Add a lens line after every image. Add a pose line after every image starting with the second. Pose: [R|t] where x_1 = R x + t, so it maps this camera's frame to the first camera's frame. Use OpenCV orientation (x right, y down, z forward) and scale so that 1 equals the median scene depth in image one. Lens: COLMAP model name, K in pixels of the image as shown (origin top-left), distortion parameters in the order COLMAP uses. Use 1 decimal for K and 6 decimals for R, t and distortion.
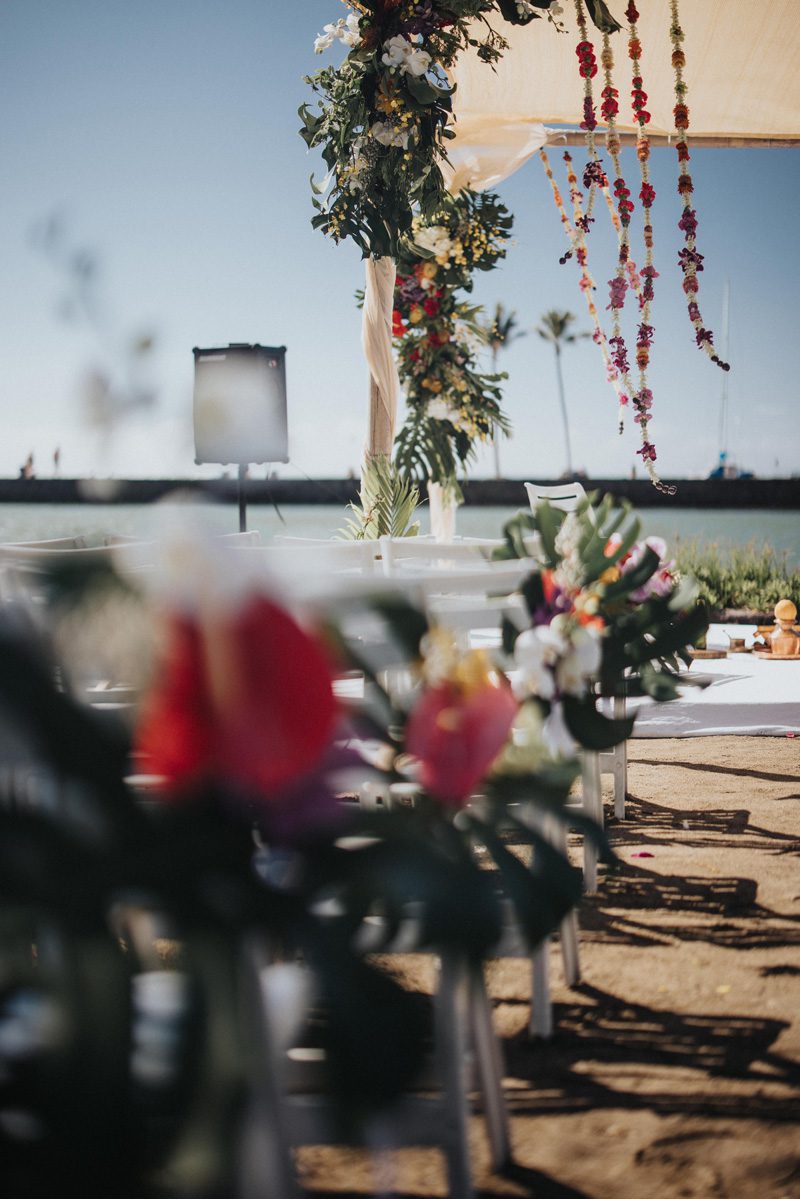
lens RADIAL K [[1663.0, 0, 400.0], [0, 1663.0, 599.5], [0, 0, 1]] dist [-0.034590, 0.015983]
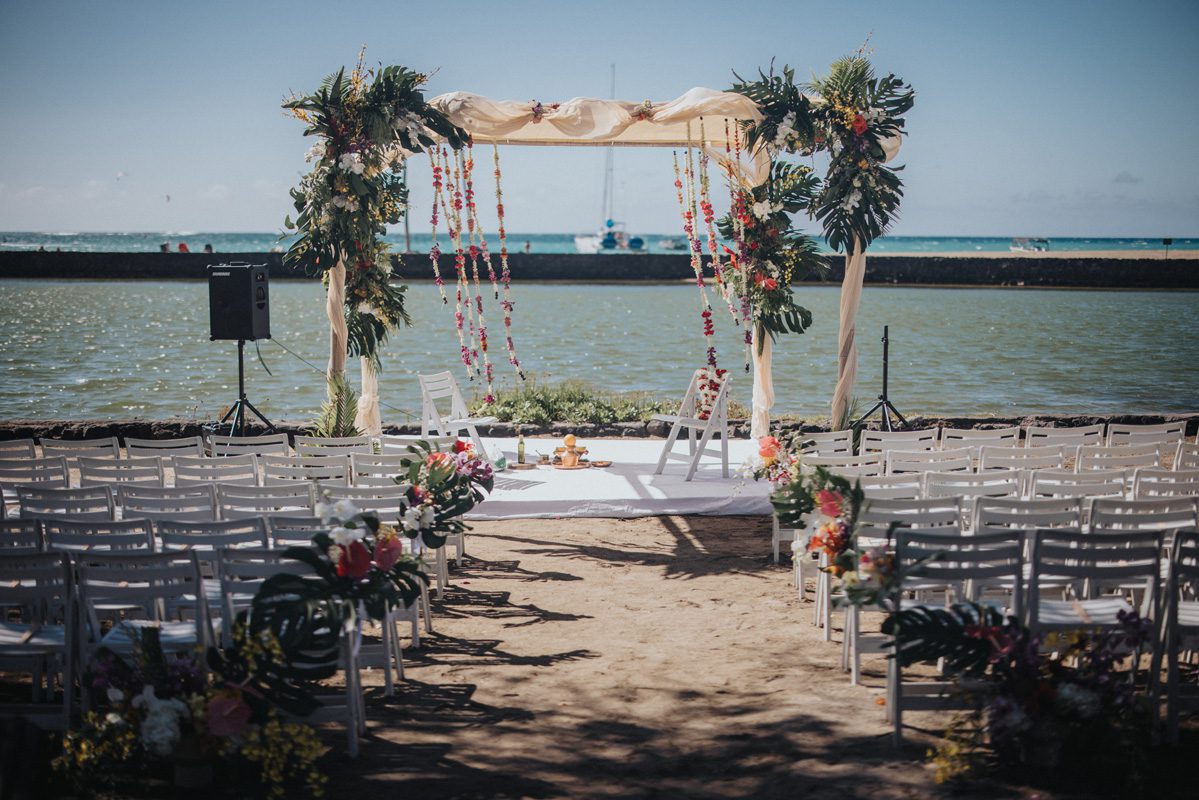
lens RADIAL K [[1663.0, 0, 599.5], [0, 1663.0, 400.0], [0, 0, 1]] dist [-0.034590, 0.015983]
pose [[0.985200, -0.011251, 0.171041, -0.064498], [0.004027, 0.999087, 0.042529, -0.208842], [-0.171364, -0.041211, 0.984346, -1.368534]]
